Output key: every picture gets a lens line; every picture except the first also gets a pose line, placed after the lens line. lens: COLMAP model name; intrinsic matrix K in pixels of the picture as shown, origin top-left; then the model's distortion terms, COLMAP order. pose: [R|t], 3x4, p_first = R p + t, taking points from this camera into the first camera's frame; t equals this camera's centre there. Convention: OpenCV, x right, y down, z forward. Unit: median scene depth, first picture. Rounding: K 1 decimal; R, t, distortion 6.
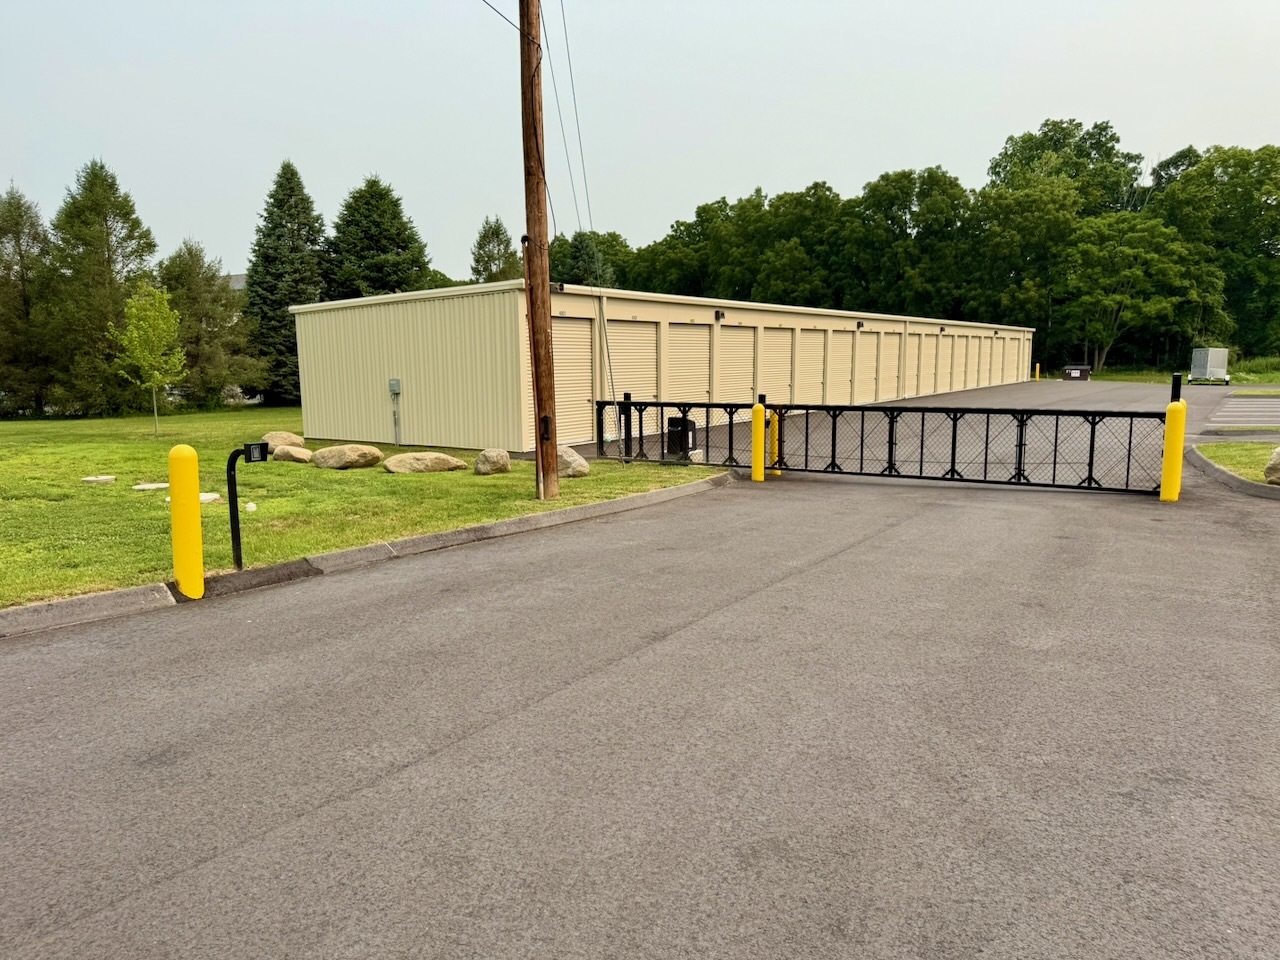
lens RADIAL K [[901.3, 0, 643.5], [0, 901.3, 494.3], [0, 0, 1]] dist [0.184930, -0.256152]
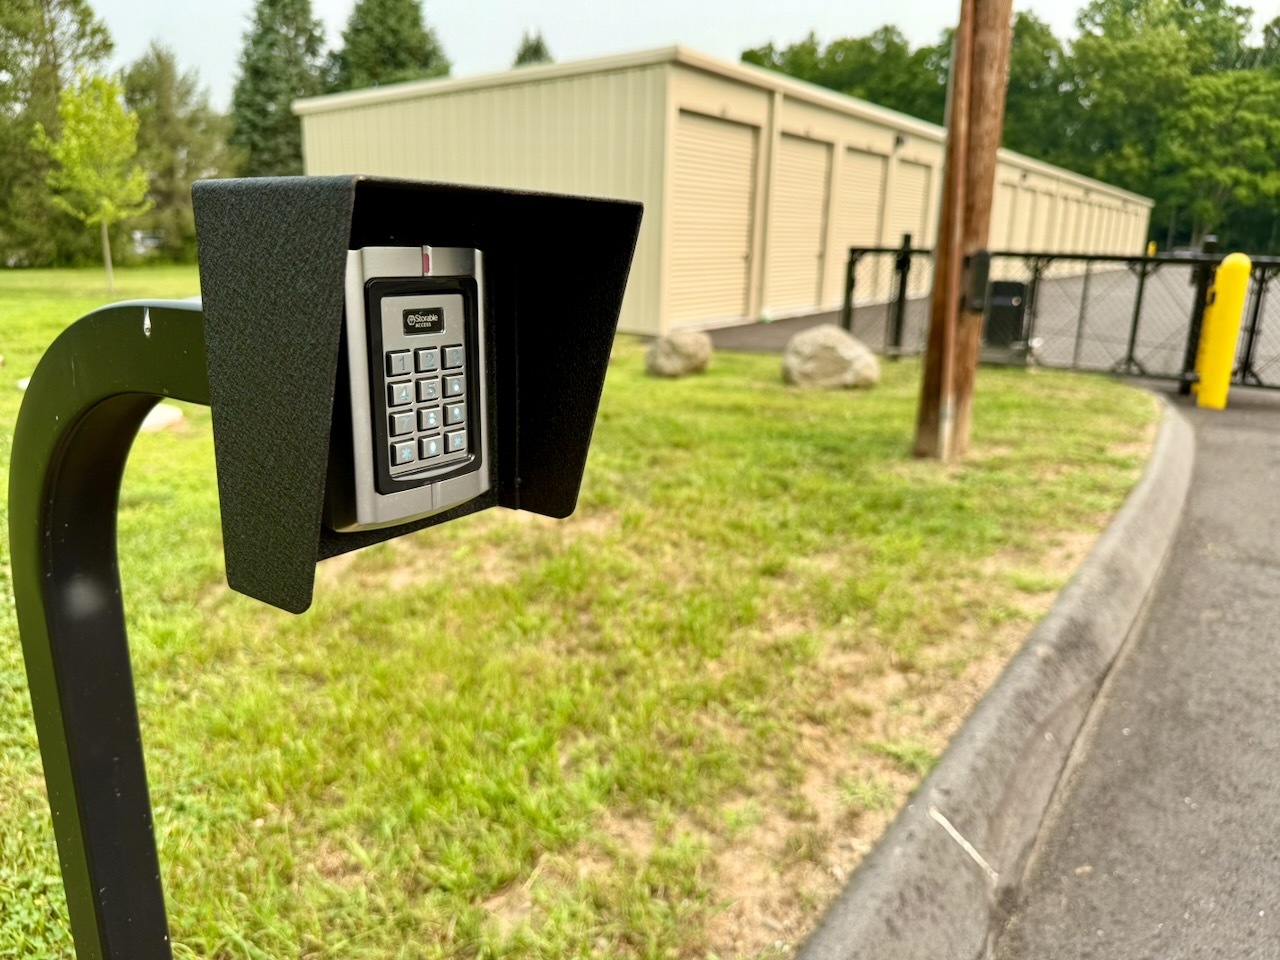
lens RADIAL K [[907.7, 0, 640.0], [0, 907.7, 480.0], [0, 0, 1]] dist [0.070788, -0.059396]
pose [[0.999490, 0.030846, 0.008219, -0.070107], [-0.031581, 0.993012, 0.113710, -0.007893], [-0.004654, -0.113911, 0.993480, 0.164437]]
